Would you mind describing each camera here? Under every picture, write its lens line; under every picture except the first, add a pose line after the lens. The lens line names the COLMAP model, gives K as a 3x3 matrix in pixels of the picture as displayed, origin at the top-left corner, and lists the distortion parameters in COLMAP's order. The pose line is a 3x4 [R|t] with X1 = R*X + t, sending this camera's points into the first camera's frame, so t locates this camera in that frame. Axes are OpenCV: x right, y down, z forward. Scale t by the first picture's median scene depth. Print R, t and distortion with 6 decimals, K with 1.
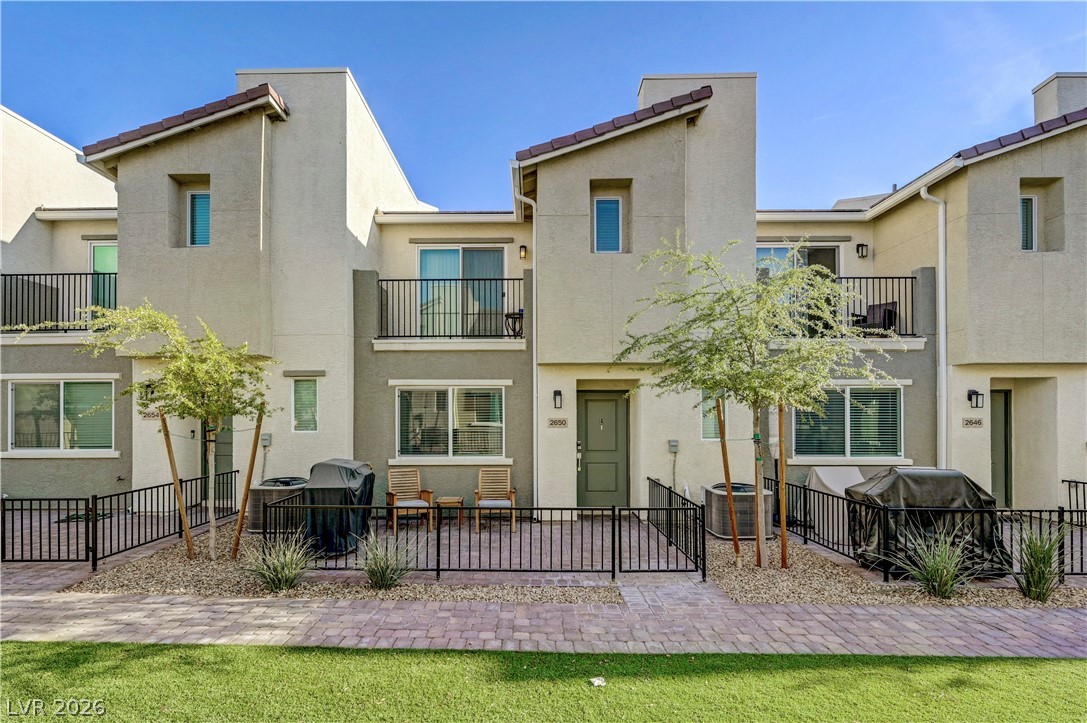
lens RADIAL K [[496.5, 0, 521.1], [0, 496.5, 406.3], [0, 0, 1]] dist [-0.001944, -0.000135]
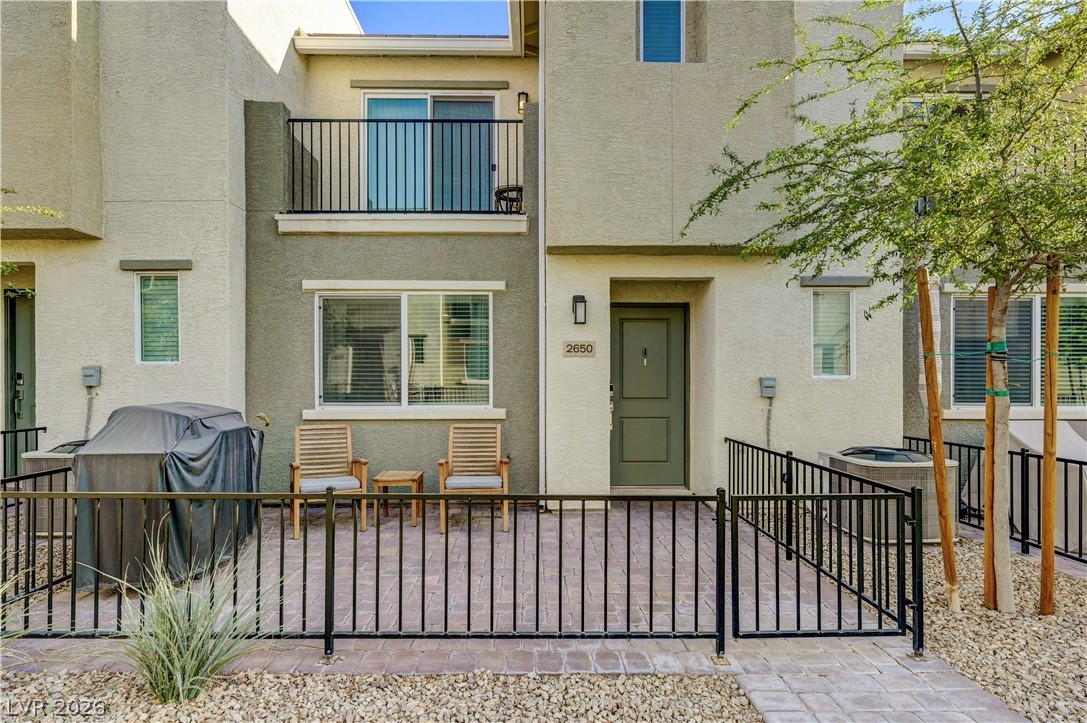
lens RADIAL K [[533.8, 0, 535.4], [0, 533.8, 378.9], [0, 0, 1]] dist [0.000064, 0.000395]
pose [[0.999657, 0.002255, 0.026073, 0.003287], [-0.002544, 0.999936, 0.011036, 0.062796], [-0.026047, -0.011099, 0.999599, 0.347654]]
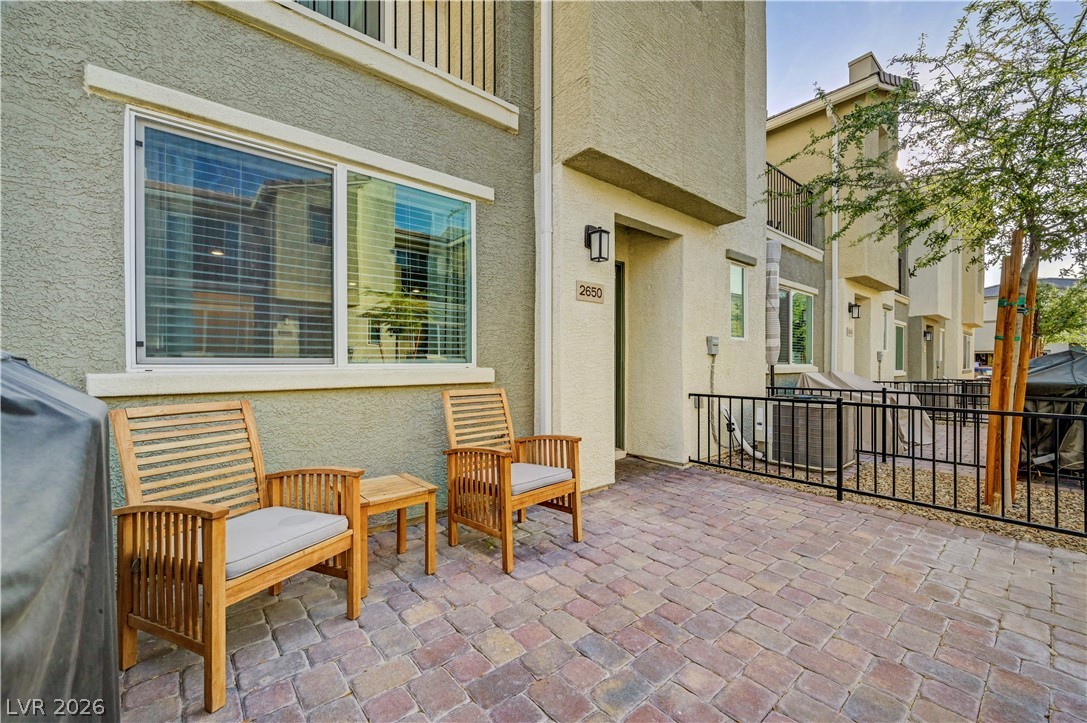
lens RADIAL K [[441.3, 0, 544.3], [0, 441.3, 365.2], [0, 0, 1]] dist [-0.000574, -0.000220]
pose [[0.750119, 0.000177, 0.661303, -0.251204], [-0.009962, 0.999890, 0.011033, 0.101464], [-0.661228, -0.014864, 0.750038, 0.701240]]
